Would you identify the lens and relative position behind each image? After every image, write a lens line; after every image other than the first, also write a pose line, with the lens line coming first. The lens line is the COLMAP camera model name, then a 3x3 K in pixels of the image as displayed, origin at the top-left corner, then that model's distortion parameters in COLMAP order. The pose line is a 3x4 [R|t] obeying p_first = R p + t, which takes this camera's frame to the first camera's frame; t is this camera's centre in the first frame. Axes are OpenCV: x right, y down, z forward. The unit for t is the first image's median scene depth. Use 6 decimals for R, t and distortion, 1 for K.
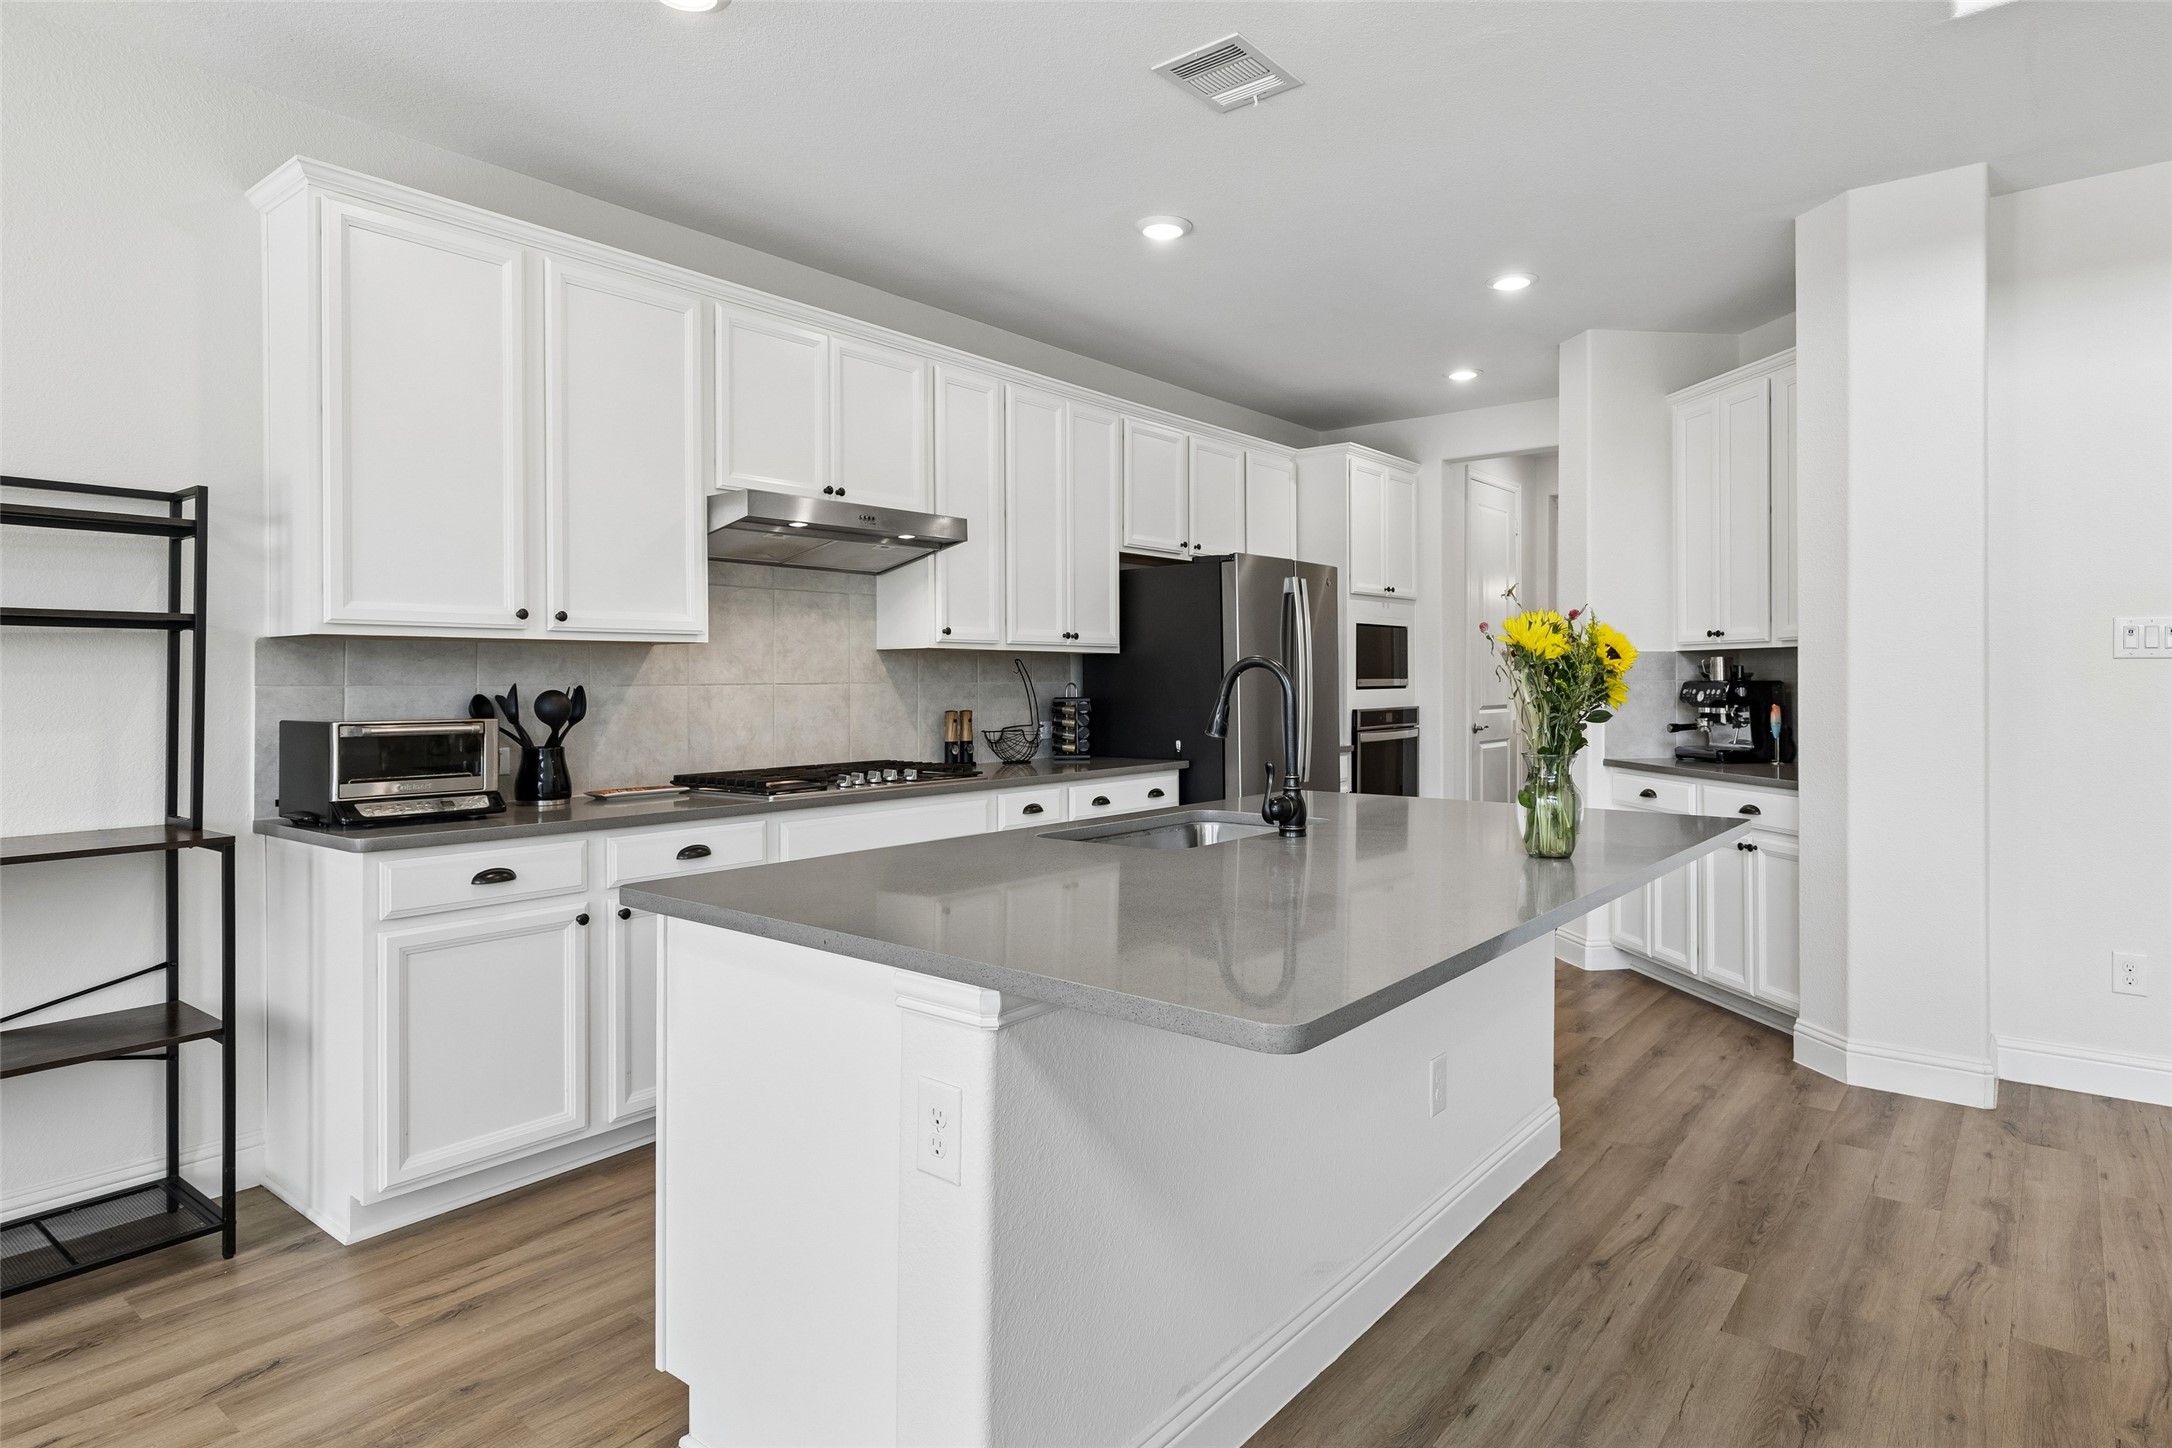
lens RADIAL K [[1211.1, 0, 1099.8], [0, 1211.1, 681.3], [0, 0, 1]] dist [0.000493, 0.000880]
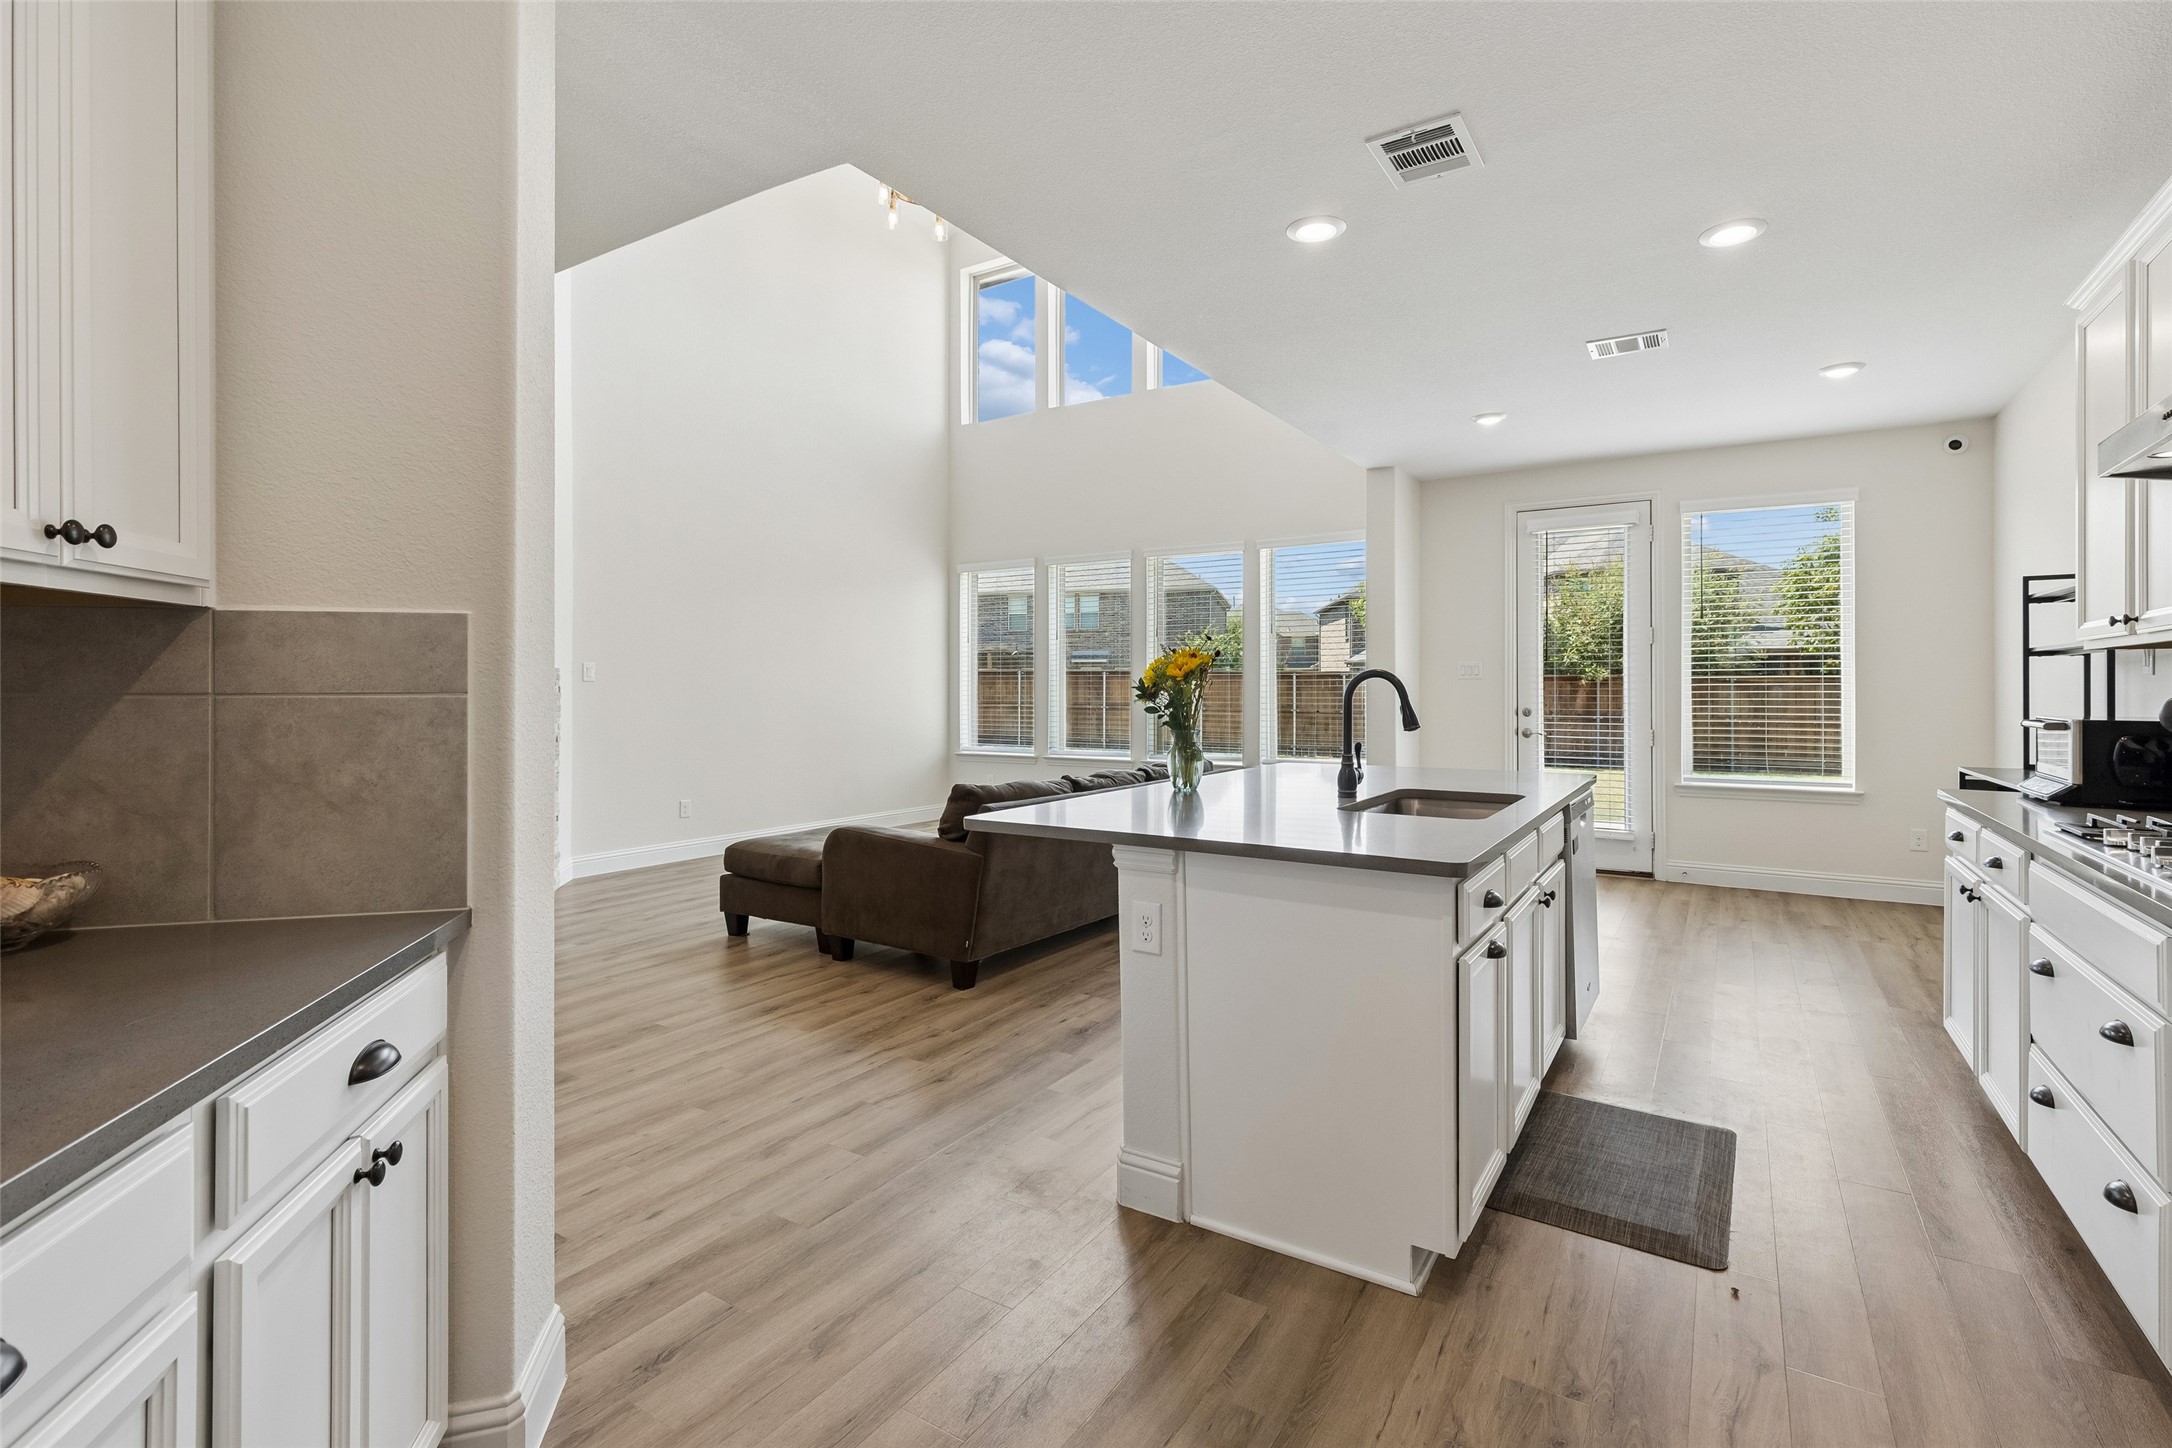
lens RADIAL K [[990.6, 0, 1104.5], [0, 990.6, 686.6], [0, 0, 1]] dist [0.007897, 0.000371]
pose [[-0.993570, 0.002330, -0.113192, 0.487607], [0.002158, 0.999996, 0.001640, -0.002909], [0.113195, 0.001385, -0.993572, 1.791435]]
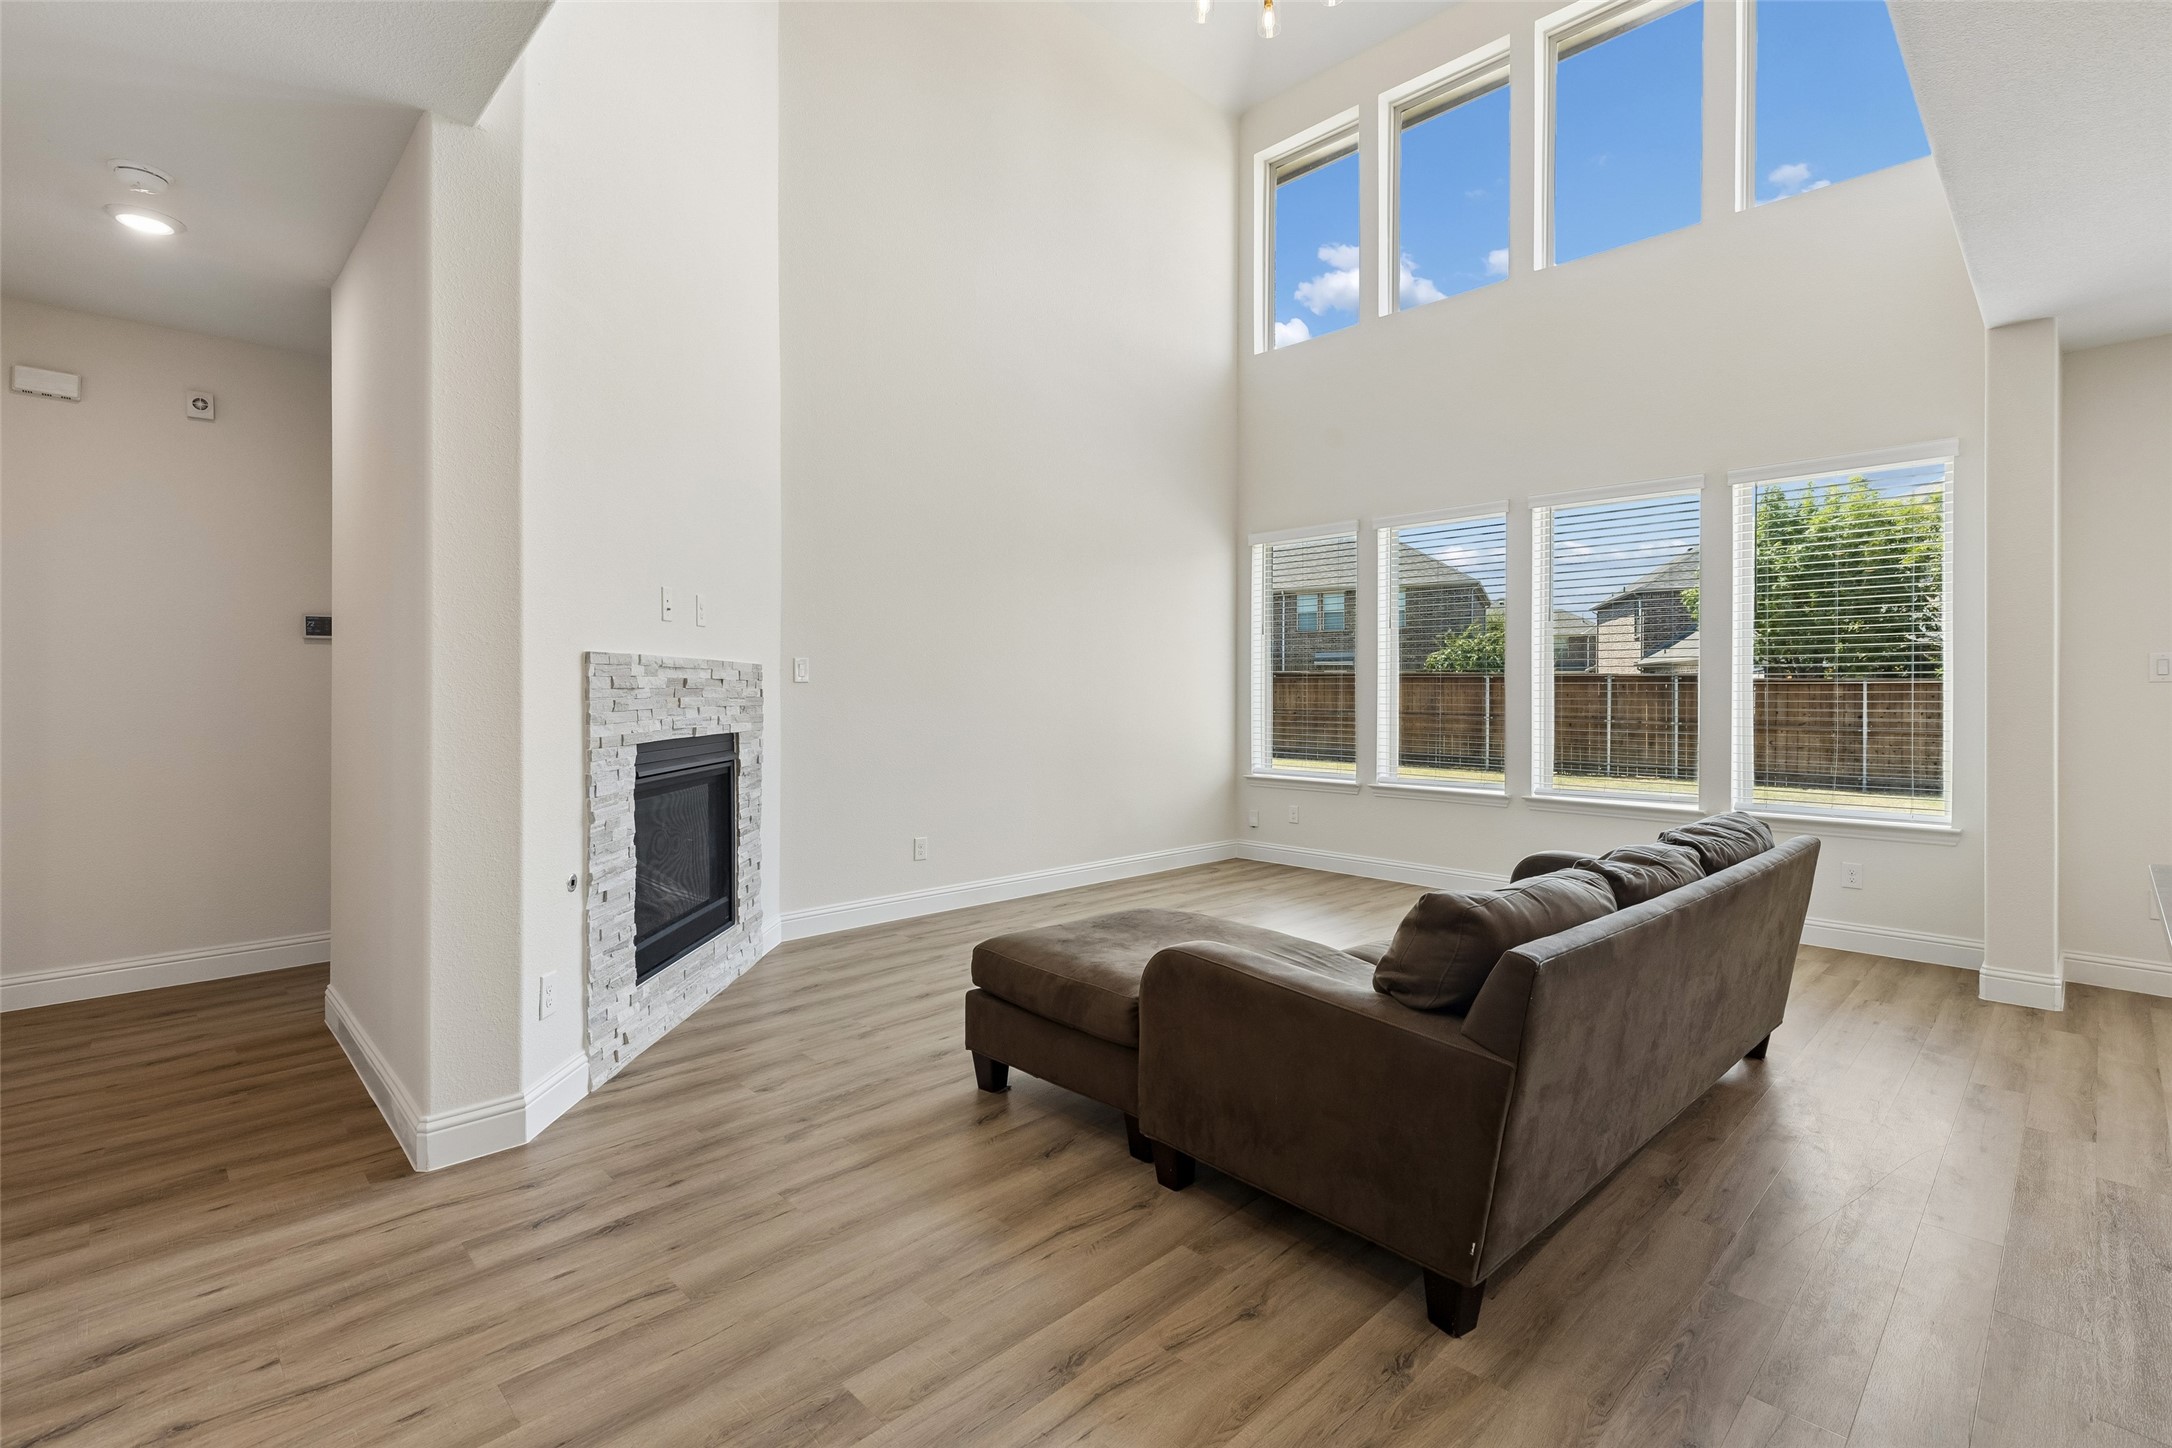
lens RADIAL K [[976.5, 0, 1092.1], [0, 976.5, 694.4], [0, 0, 1]] dist [0.000903, -0.000011]
pose [[-0.992905, -0.001465, 0.118898, 0.677880], [-0.000943, 0.999990, 0.004443, -0.001984], [-0.118903, 0.004299, -0.992897, 1.100799]]
